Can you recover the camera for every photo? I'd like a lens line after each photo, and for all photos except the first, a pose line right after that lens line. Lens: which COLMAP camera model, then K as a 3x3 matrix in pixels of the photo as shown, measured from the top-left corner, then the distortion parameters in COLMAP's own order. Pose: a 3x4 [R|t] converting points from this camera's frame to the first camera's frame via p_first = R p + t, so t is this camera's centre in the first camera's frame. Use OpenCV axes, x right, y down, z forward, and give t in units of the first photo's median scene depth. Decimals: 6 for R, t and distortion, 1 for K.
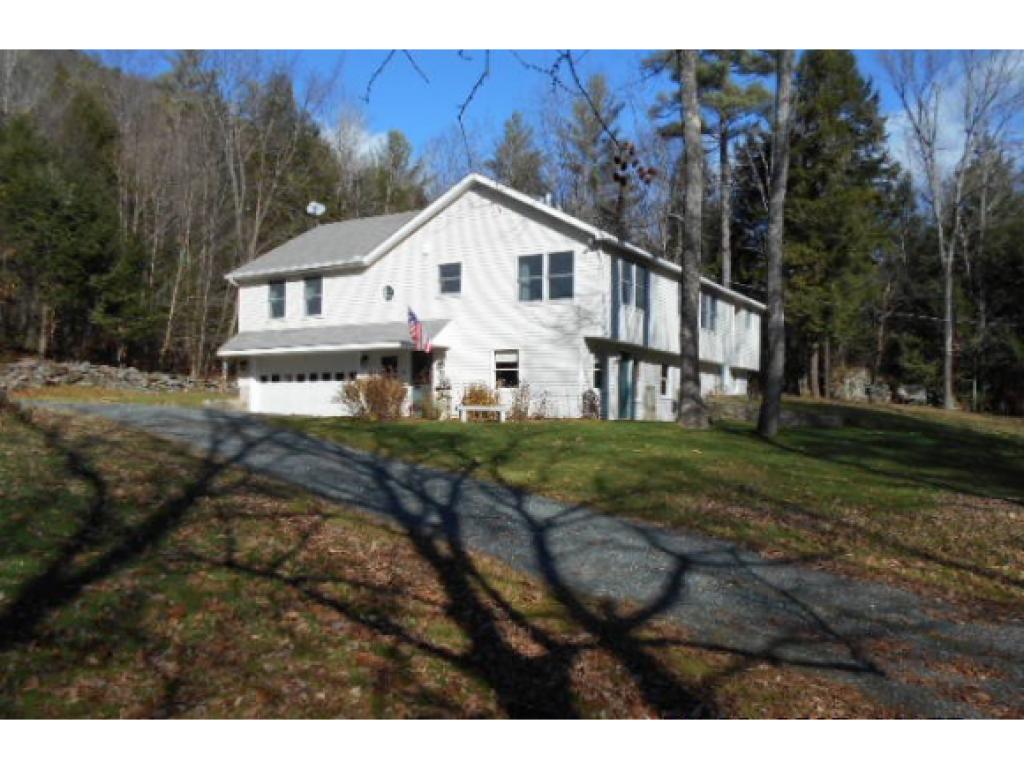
lens RADIAL K [[857.5, 0, 512.0], [0, 857.5, 384.5], [0, 0, 1]] dist [-0.006014, -0.002030]
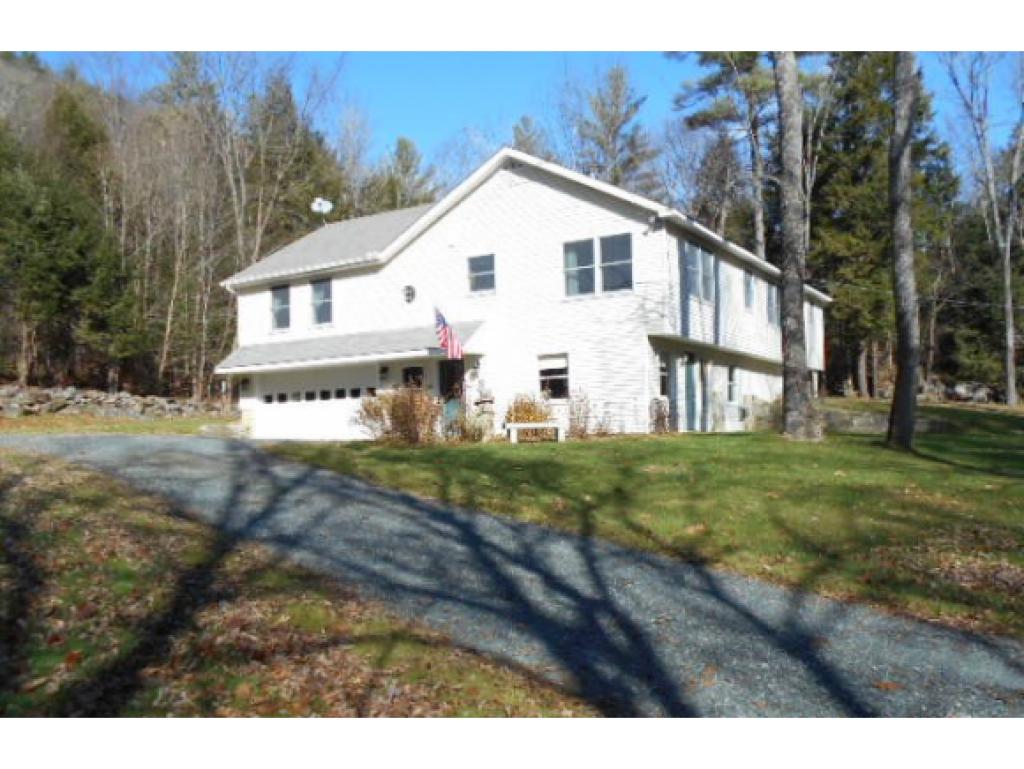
lens RADIAL K [[823.2, 0, 515.8], [0, 823.2, 395.7], [0, 0, 1]] dist [0.005904, 0.002261]
pose [[0.999394, -0.034781, -0.001100, -0.033028], [0.034778, 0.999393, -0.002019, 0.000578], [0.001169, 0.001980, 0.999997, 0.143785]]
